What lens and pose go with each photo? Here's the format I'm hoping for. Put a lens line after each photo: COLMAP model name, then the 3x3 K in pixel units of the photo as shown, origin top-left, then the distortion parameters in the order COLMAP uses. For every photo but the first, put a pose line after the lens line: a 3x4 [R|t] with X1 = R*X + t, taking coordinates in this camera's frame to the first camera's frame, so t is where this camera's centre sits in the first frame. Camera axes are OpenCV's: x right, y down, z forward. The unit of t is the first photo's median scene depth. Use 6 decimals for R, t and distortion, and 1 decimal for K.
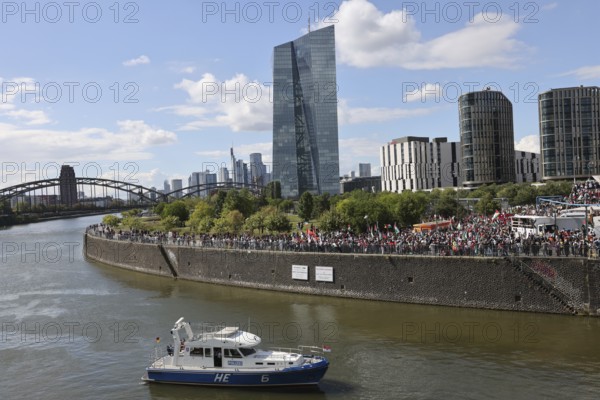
lens RADIAL K [[548.7, 0, 300.1], [0, 548.7, 211.7], [0, 0, 1]] dist [0.006294, -0.000259]
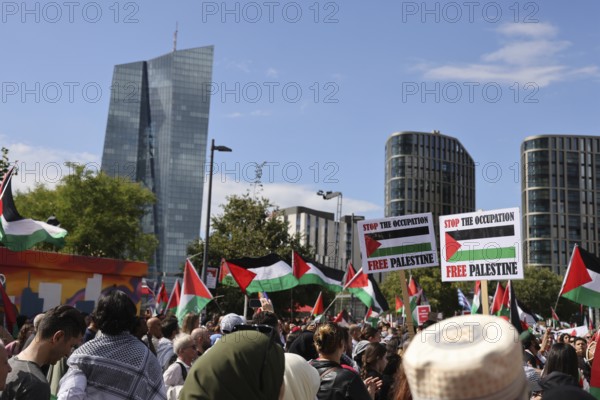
lens RADIAL K [[748.2, 0, 300.0], [0, 748.2, 200.0], [0, 0, 1]] dist [0.030634, 0.031424]
pose [[0.983139, 0.111741, 0.144747, 0.094534], [-0.081496, 0.976360, -0.200199, 0.013450], [-0.163696, 0.185027, 0.969004, 0.271849]]
